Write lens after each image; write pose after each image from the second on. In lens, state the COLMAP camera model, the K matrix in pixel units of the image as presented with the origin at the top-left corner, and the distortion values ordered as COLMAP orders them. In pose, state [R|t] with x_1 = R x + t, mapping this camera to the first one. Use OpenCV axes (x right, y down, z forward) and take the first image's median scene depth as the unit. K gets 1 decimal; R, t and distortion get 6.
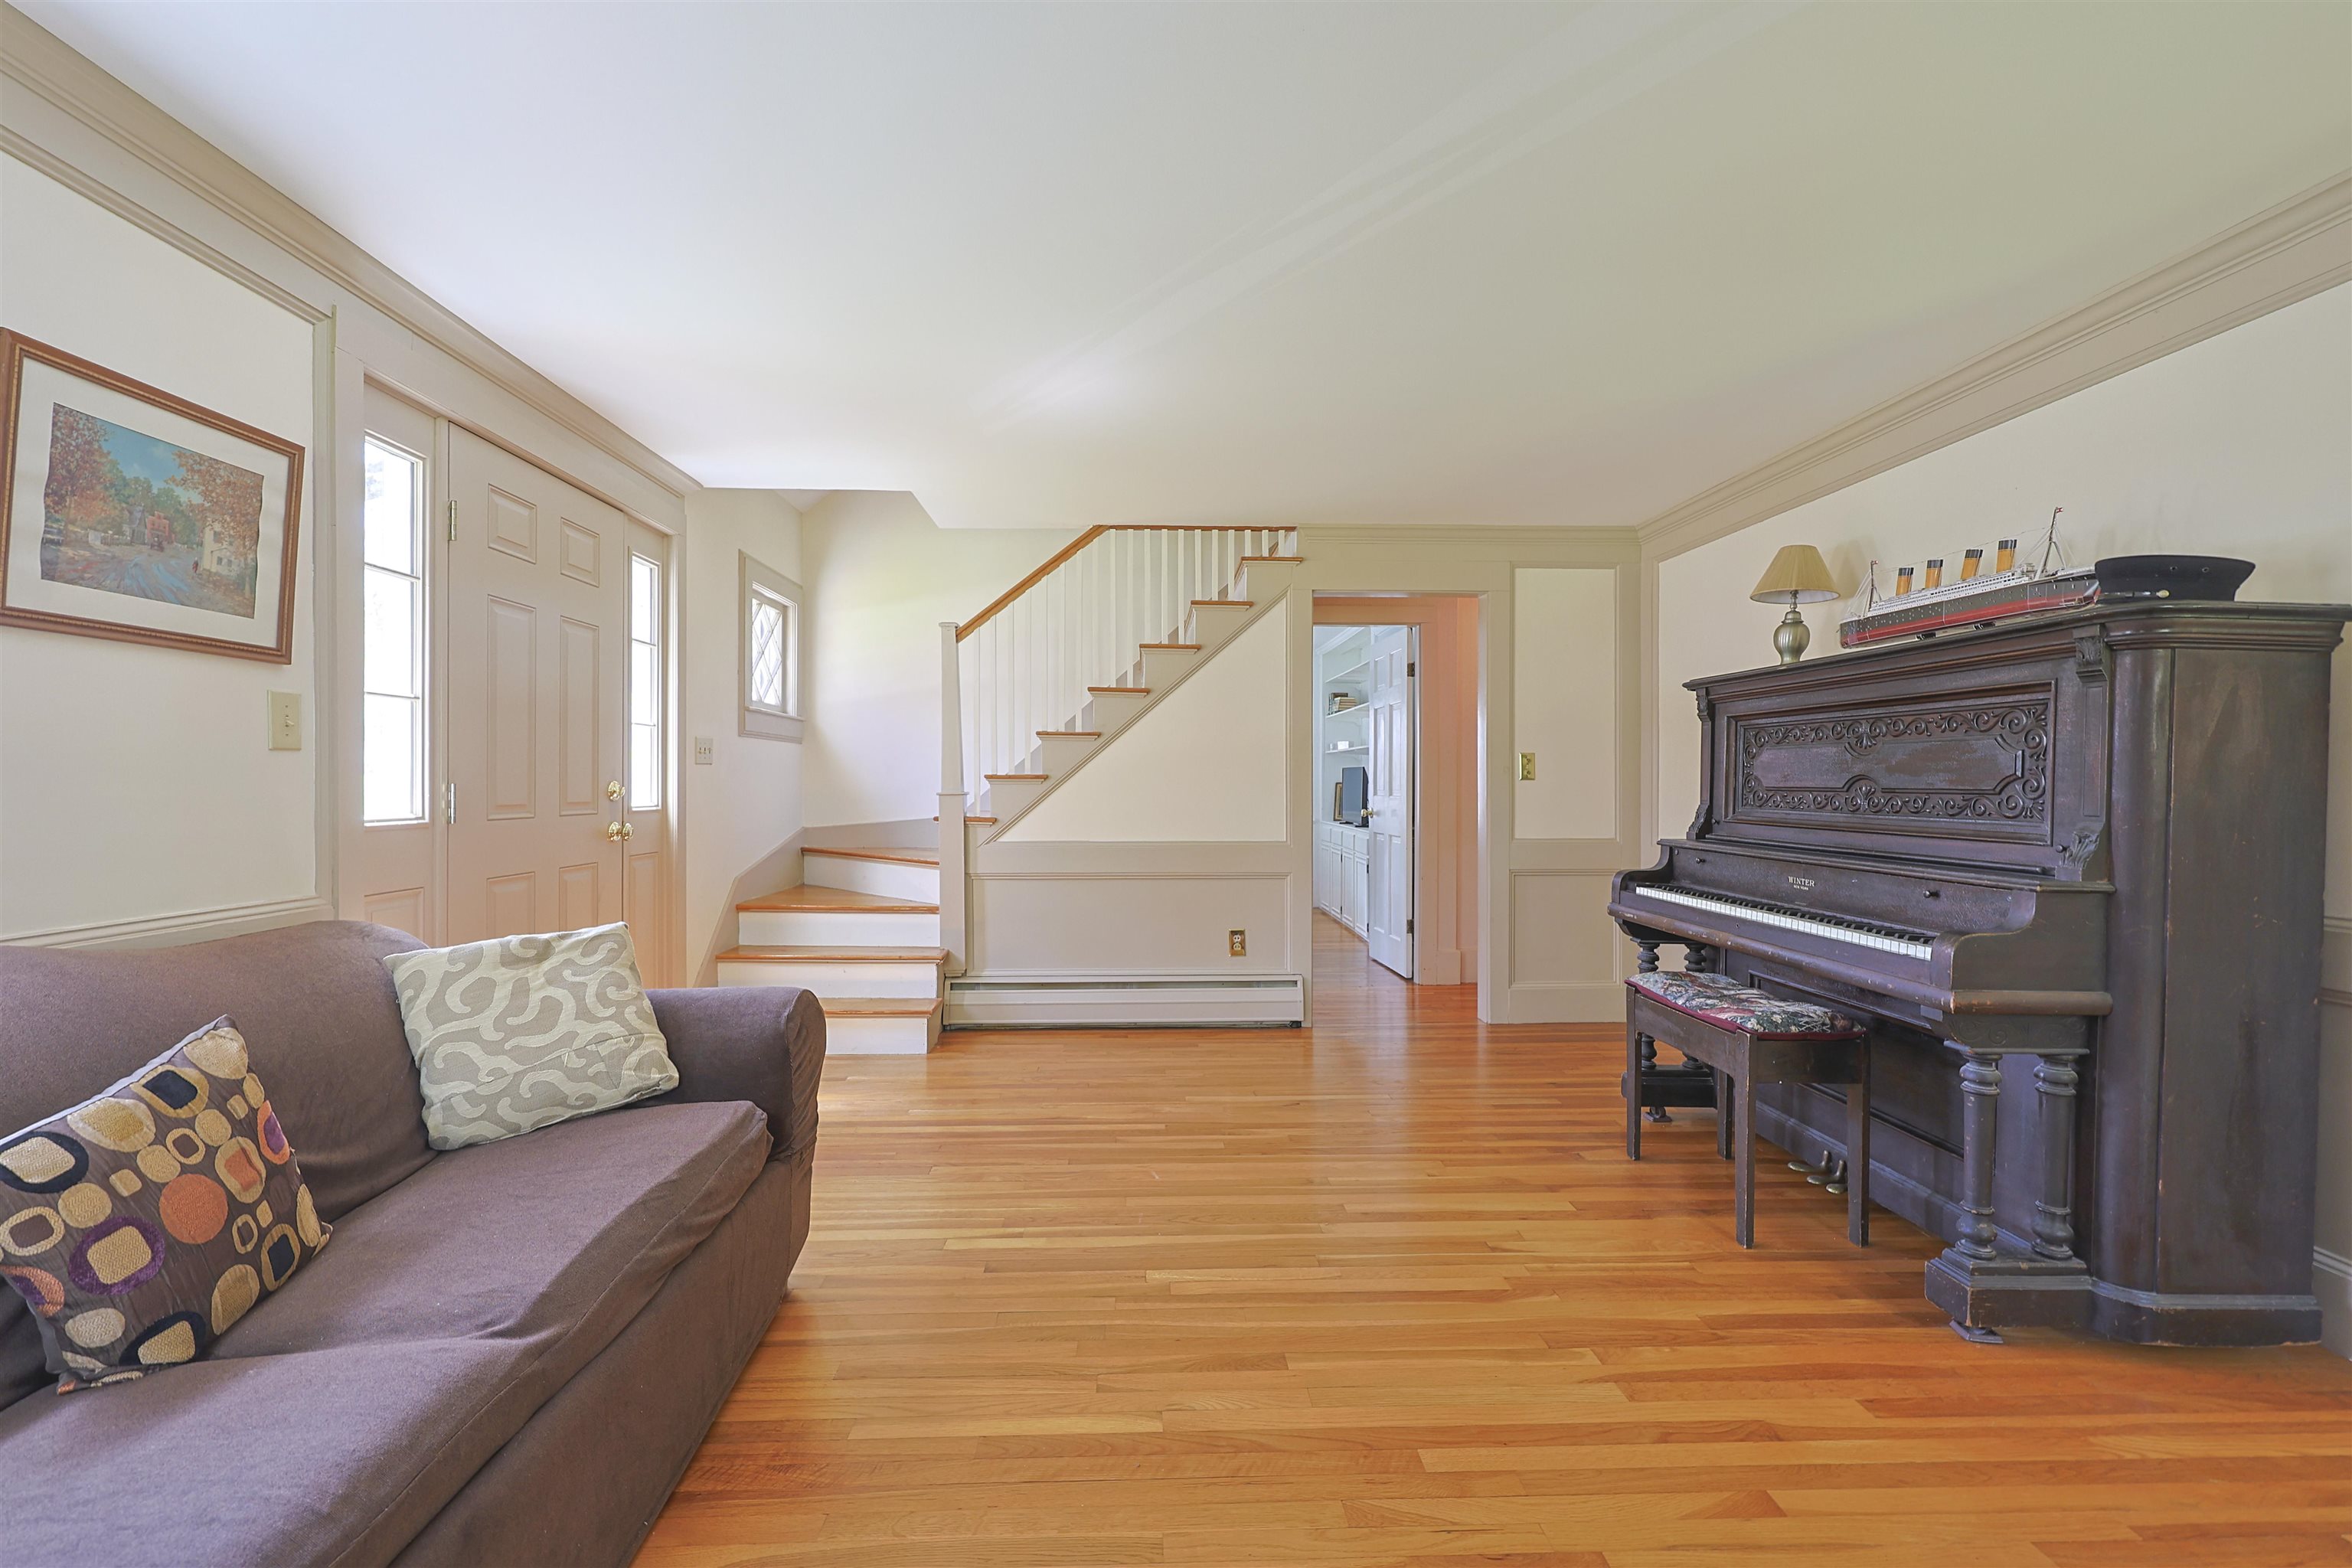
lens RADIAL K [[1013.0, 0, 1153.7], [0, 1013.0, 783.1], [0, 0, 1]] dist [0.002462, -0.000066]
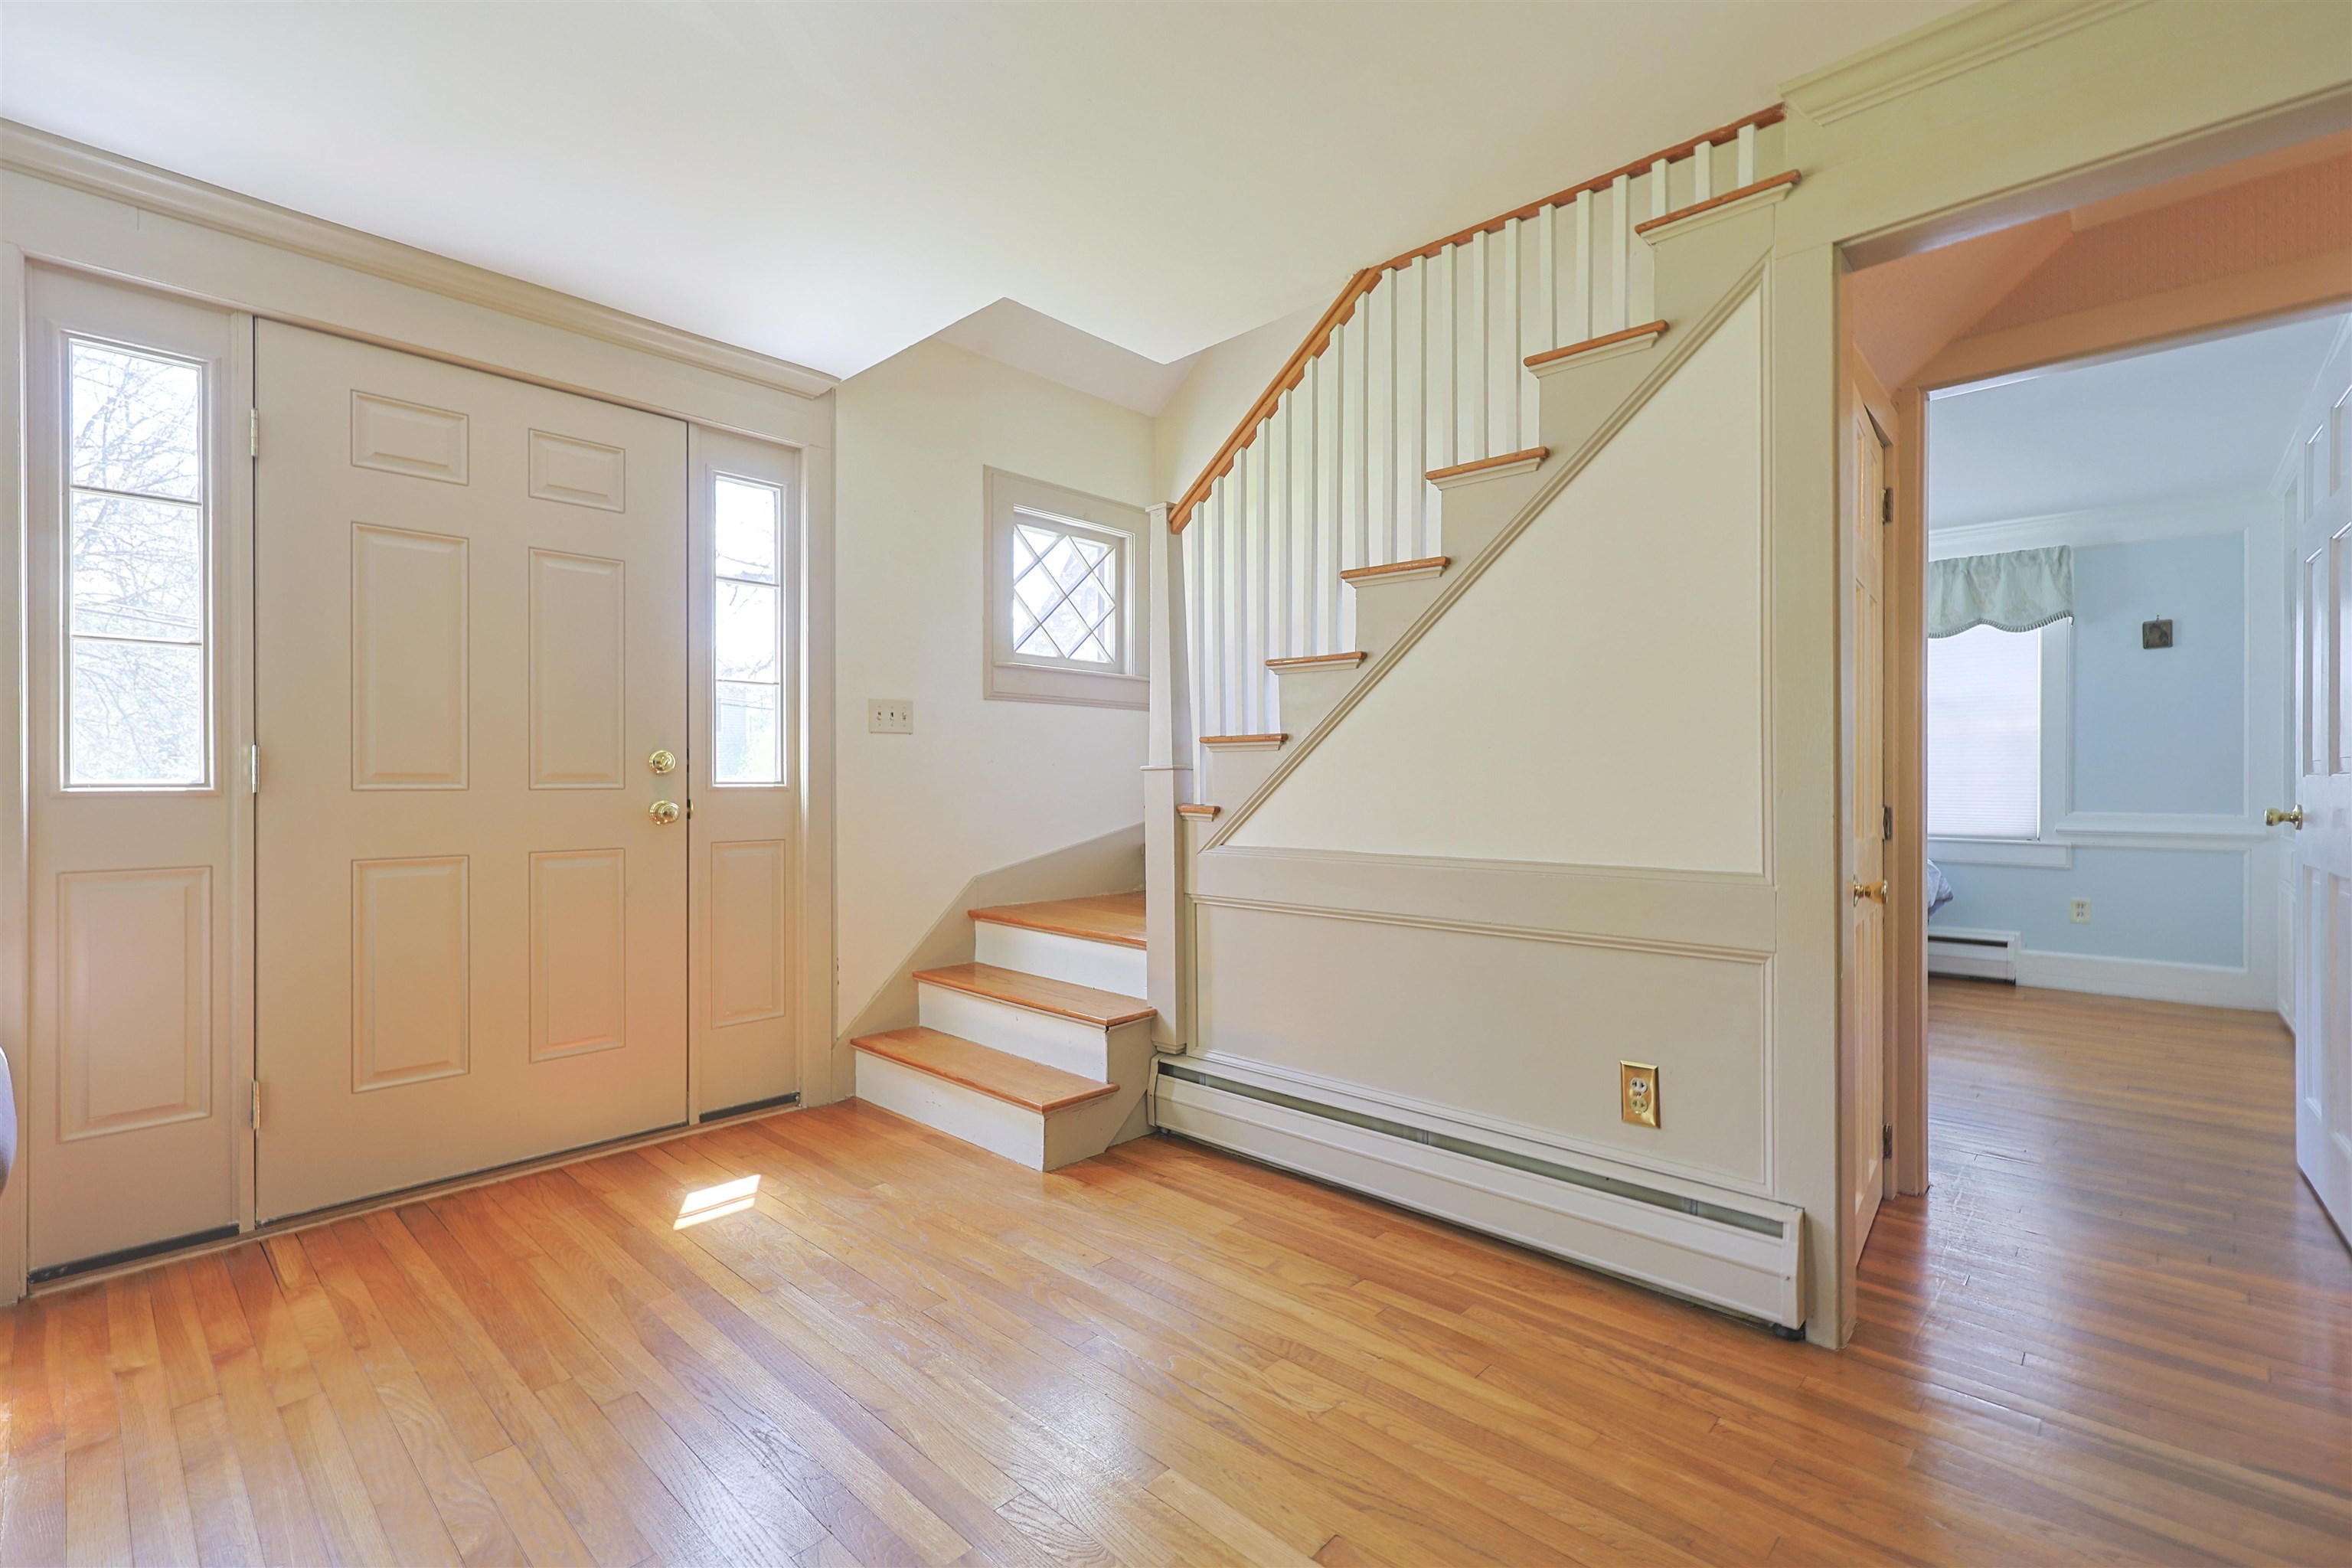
lens RADIAL K [[1013.0, 0, 1153.2], [0, 1013.0, 776.8], [0, 0, 1]] dist [0.002462, -0.000066]
pose [[0.710570, -0.004832, -0.703610, 0.247138], [0.002506, 0.999987, -0.004336, 0.018584], [0.703622, 0.001318, 0.710573, 0.533574]]
